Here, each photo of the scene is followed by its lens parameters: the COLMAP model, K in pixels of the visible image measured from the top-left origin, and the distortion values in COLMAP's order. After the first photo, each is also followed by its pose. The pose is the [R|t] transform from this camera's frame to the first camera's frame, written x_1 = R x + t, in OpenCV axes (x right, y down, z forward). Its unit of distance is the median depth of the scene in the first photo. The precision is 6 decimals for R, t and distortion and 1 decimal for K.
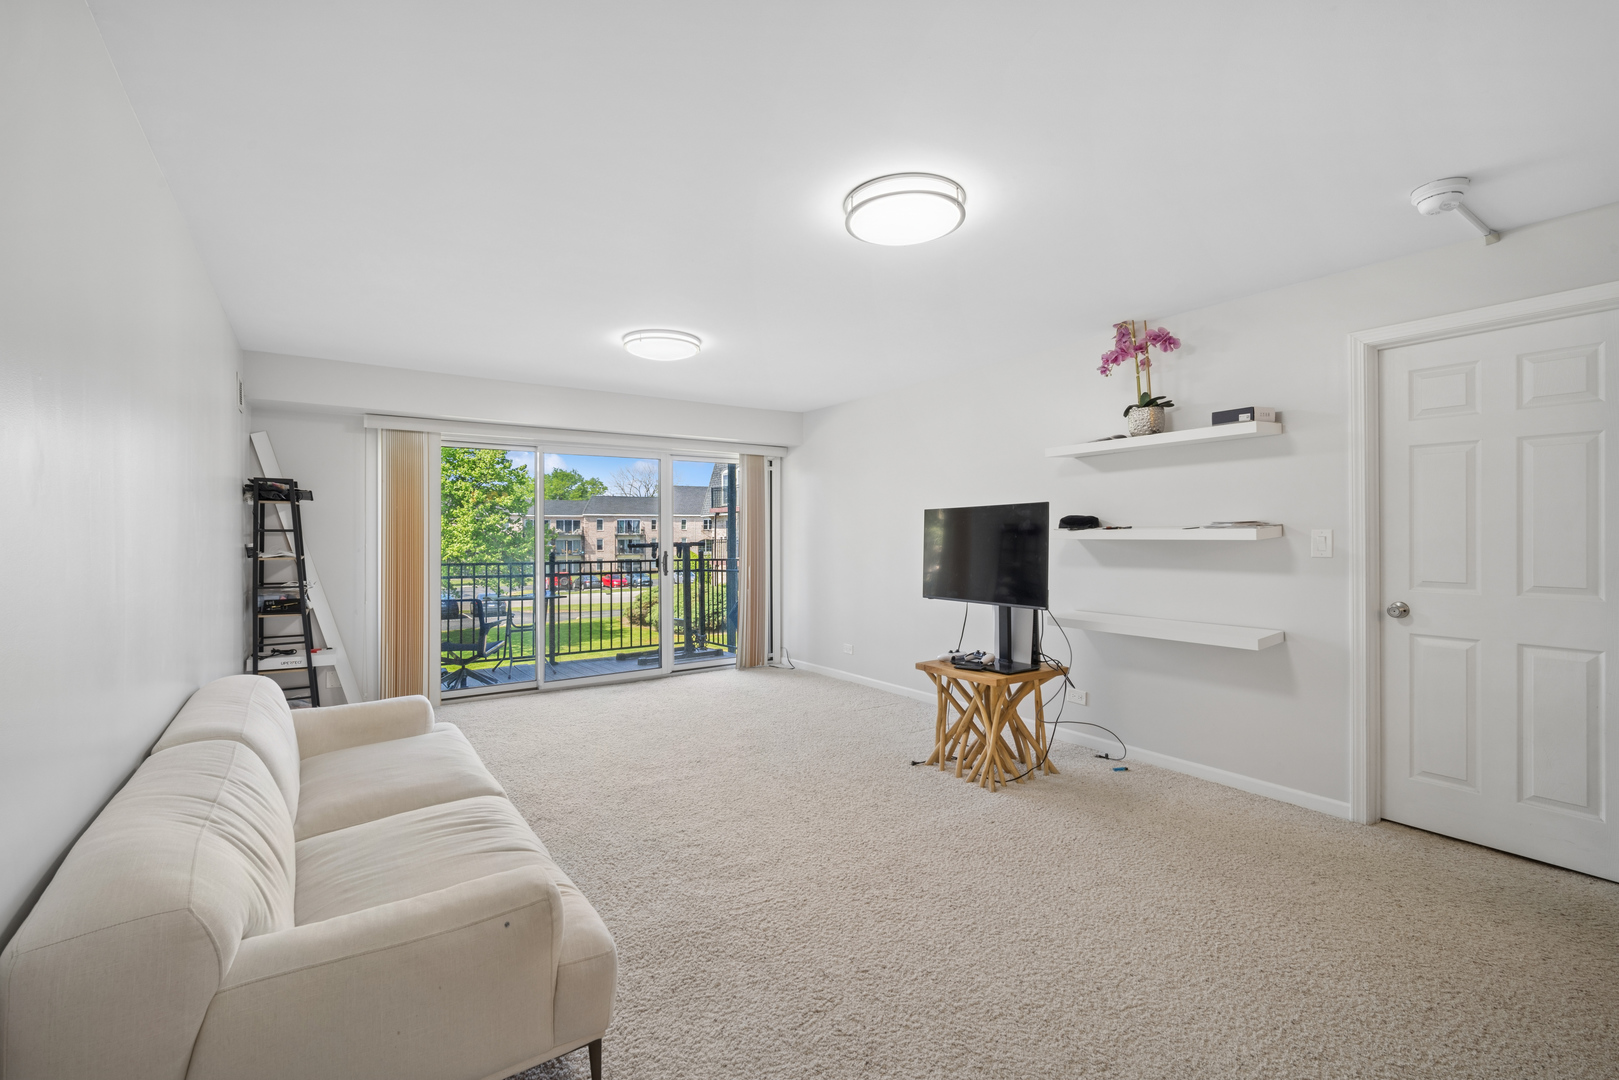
lens RADIAL K [[693.7, 0, 809.5], [0, 693.7, 540.0], [0, 0, 1]] dist [0.000458, 0.000007]
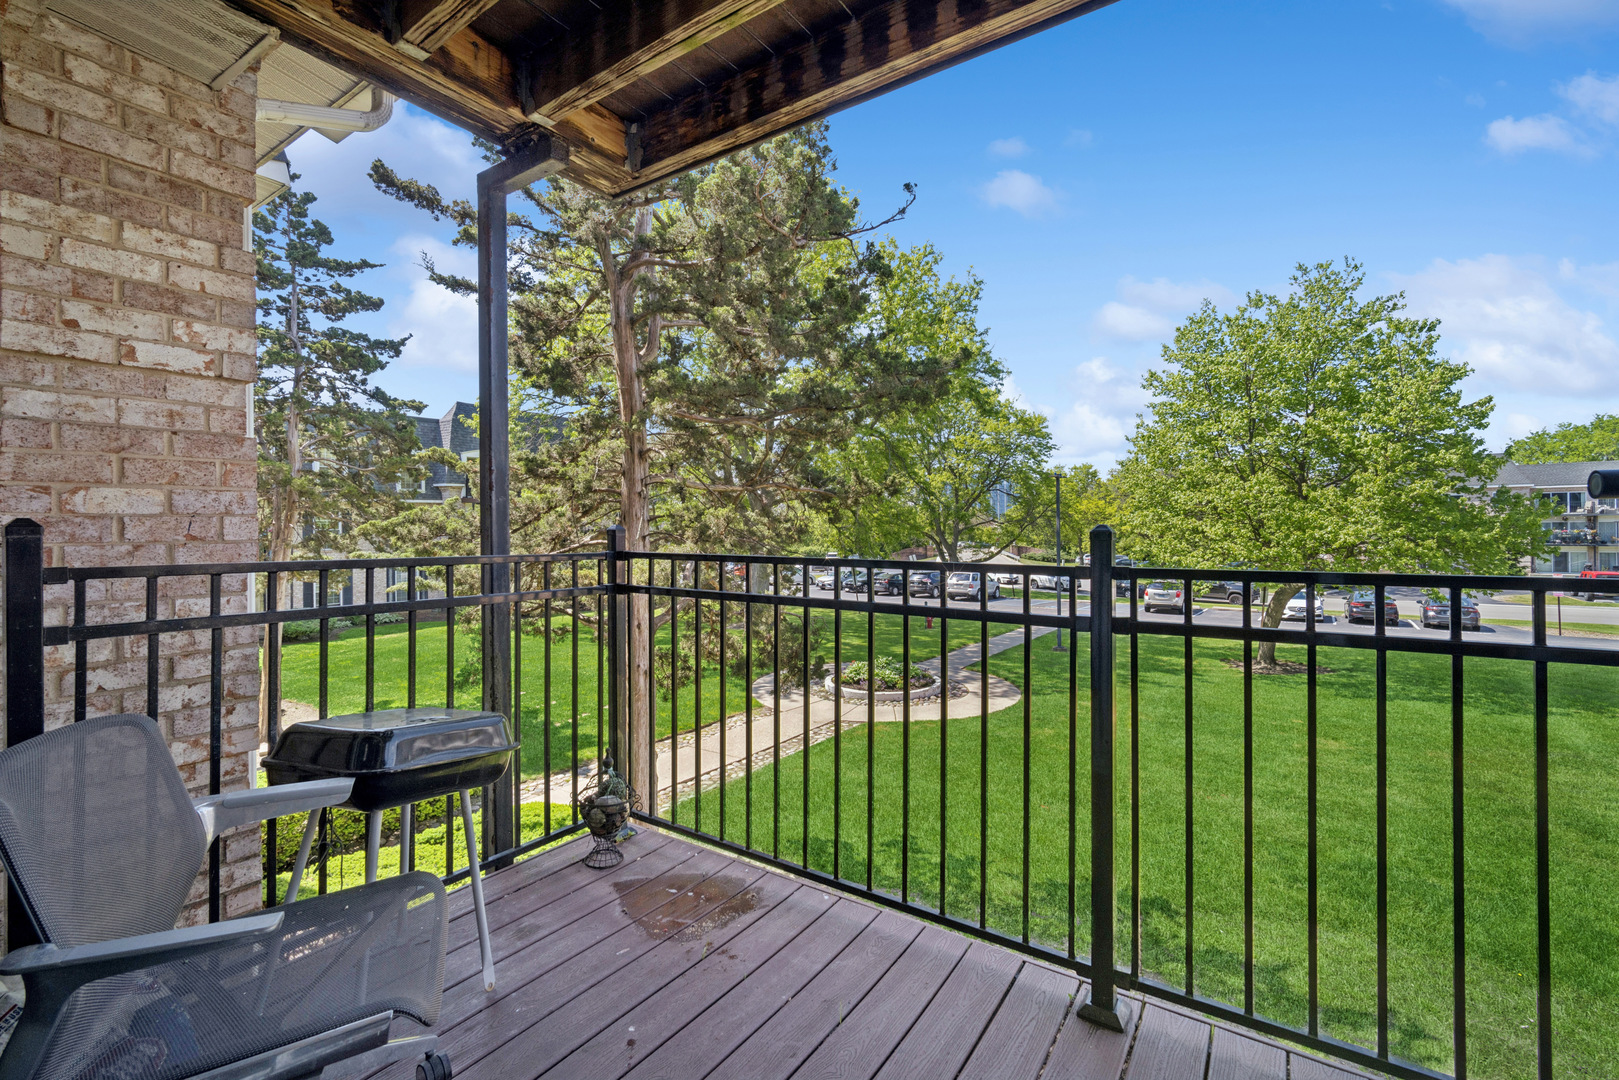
lens RADIAL K [[693.7, 0, 809.5], [0, 693.7, 540.0], [0, 0, 1]] dist [0.000458, 0.000007]
pose [[0.354597, 0.014978, -0.934899, -0.059646], [0.004653, 0.999831, 0.017783, 0.005581], [0.935008, -0.010656, 0.354467, 0.255105]]
